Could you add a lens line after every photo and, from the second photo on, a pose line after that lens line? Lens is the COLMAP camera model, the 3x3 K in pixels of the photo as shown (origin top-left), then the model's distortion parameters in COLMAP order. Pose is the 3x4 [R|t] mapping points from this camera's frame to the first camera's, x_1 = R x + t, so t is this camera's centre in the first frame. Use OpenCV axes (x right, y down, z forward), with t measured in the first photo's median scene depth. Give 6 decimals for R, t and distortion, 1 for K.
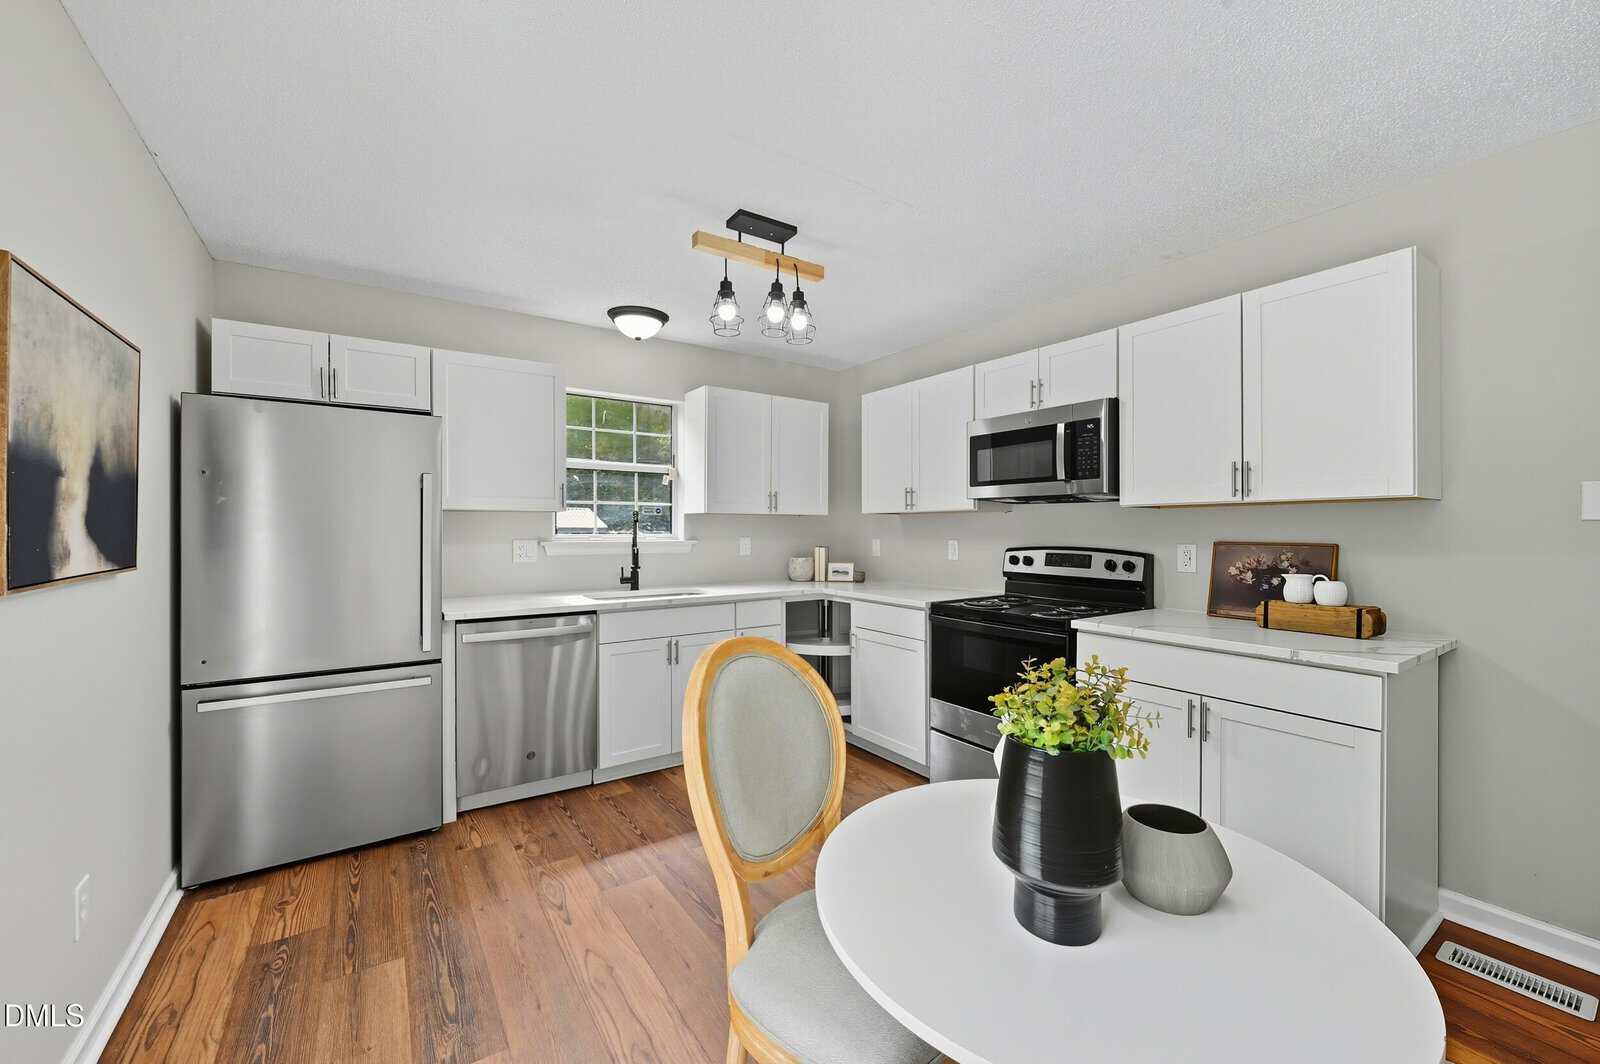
lens RADIAL K [[636.2, 0, 804.2], [0, 636.2, 531.5], [0, 0, 1]] dist [-0.000672, 0.000032]
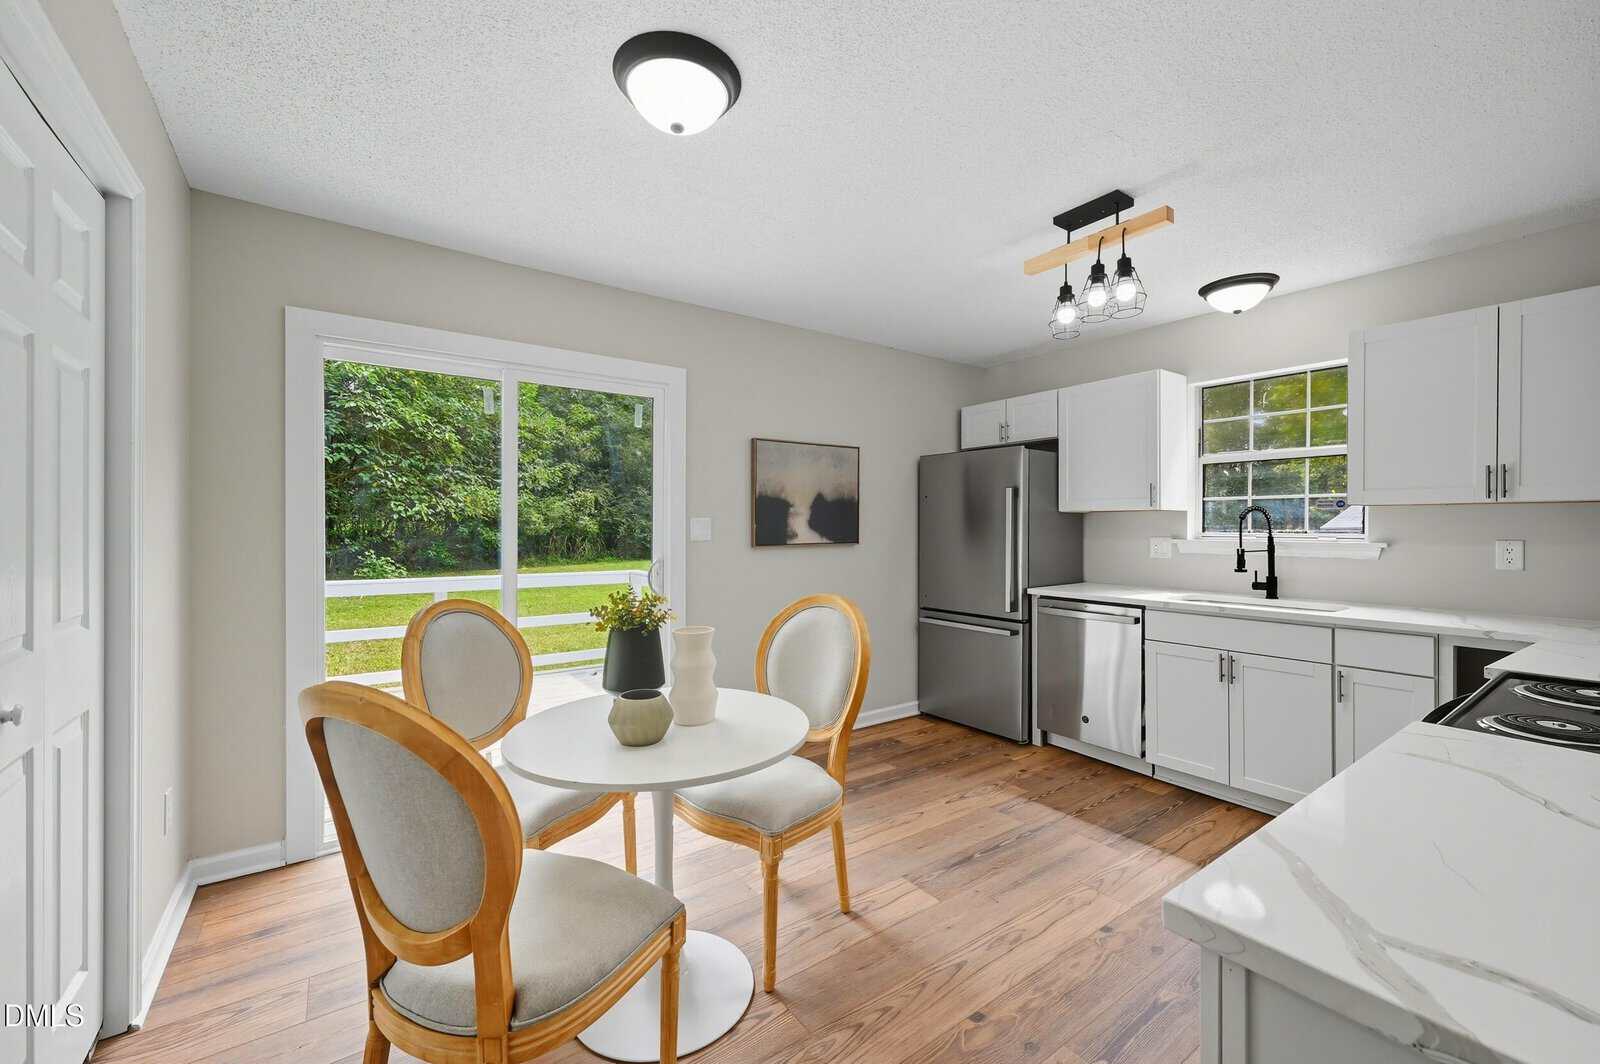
lens RADIAL K [[636.2, 0, 797.7], [0, 636.2, 525.5], [0, 0, 1]] dist [-0.000672, 0.000032]
pose [[0.011730, -0.001451, -0.999930, 0.749706], [-0.006219, 0.999980, -0.001524, -0.000827], [0.999912, 0.006236, 0.011721, 0.461576]]
